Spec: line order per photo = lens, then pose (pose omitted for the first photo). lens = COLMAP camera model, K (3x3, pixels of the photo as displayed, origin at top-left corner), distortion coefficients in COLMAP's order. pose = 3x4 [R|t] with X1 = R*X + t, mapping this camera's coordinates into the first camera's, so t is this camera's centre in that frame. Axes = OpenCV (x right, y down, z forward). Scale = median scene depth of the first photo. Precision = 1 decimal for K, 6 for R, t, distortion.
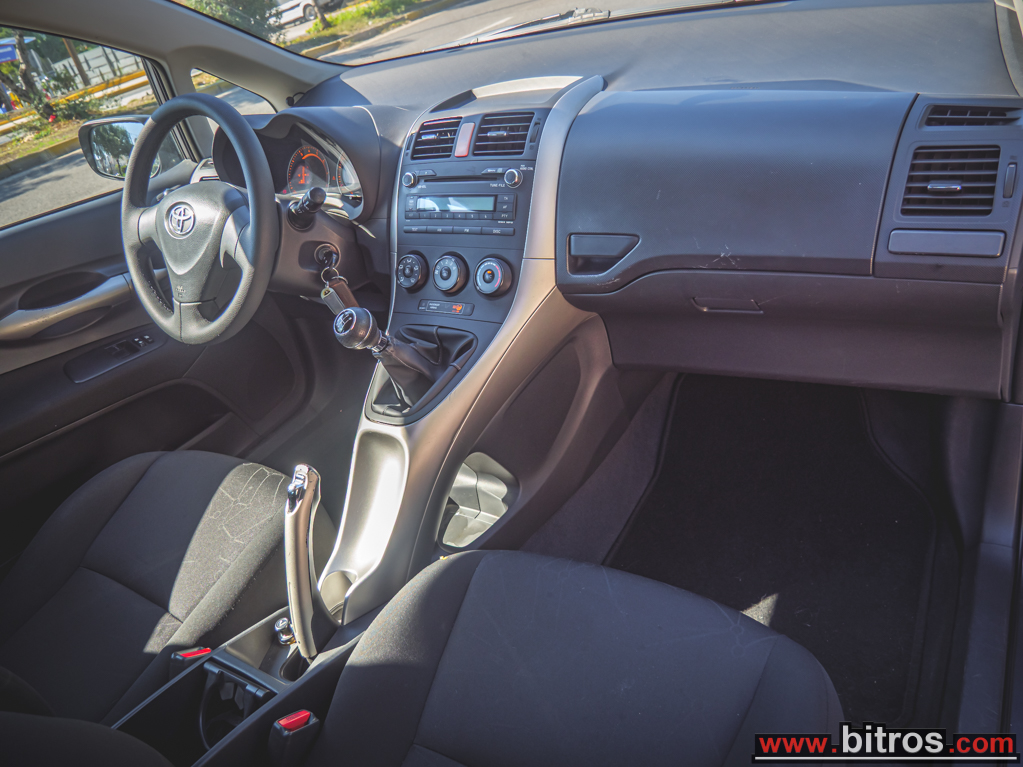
lens RADIAL K [[741.3, 0, 514.0], [0, 741.3, 389.8], [0, 0, 1]] dist [-0.054924, 0.024408]
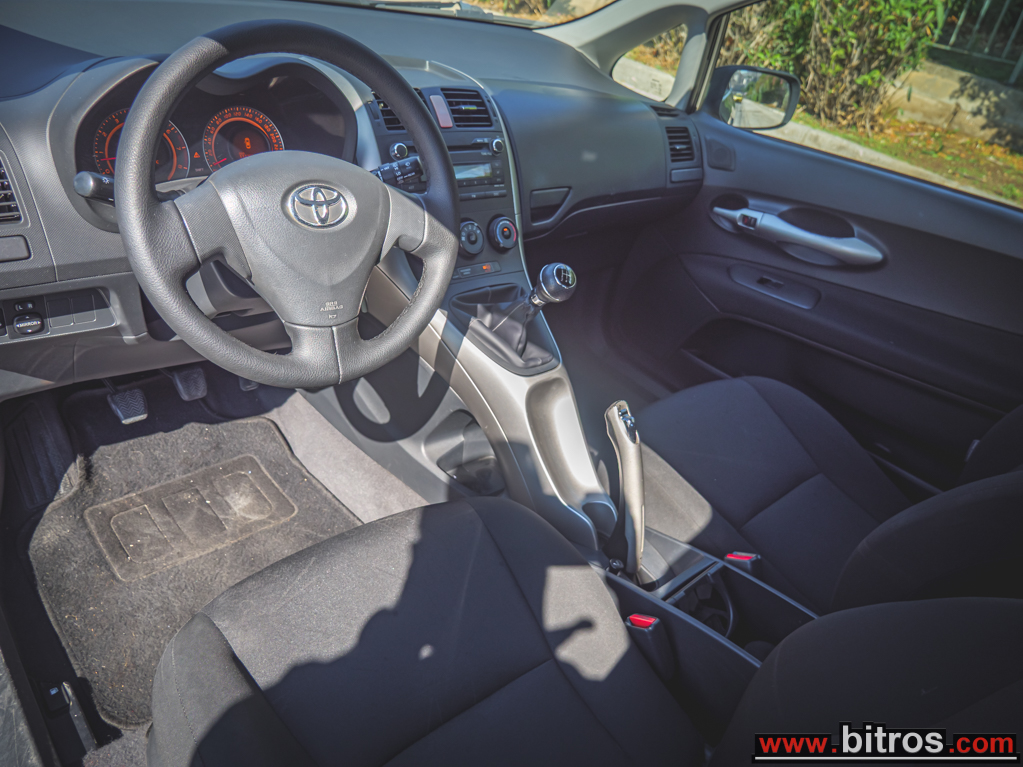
lens RADIAL K [[741.3, 0, 511.6], [0, 741.3, 383.2], [0, 0, 1]] dist [-0.054924, 0.024408]
pose [[0.221083, -0.296330, 0.929145, -1.115977], [0.290062, 0.929586, 0.227452, -0.186678], [-0.931121, 0.219224, 0.291470, 0.678064]]
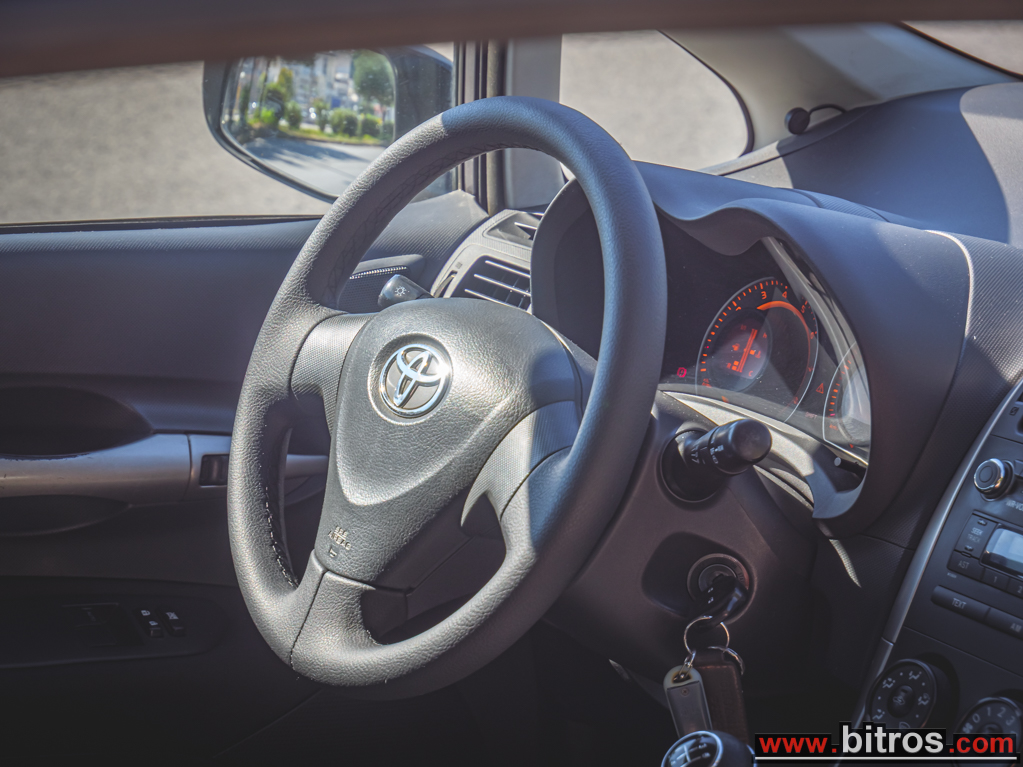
lens RADIAL K [[3608.2, 0, 511.8], [0, 3608.2, 383.9], [0, 0, 1]] dist [-0.047547, 0.000000]
pose [[0.892778, 0.316910, -0.320180, 0.211567], [-0.386247, 0.904269, -0.181964, 0.101240], [0.231862, 0.286122, 0.929717, -0.775824]]
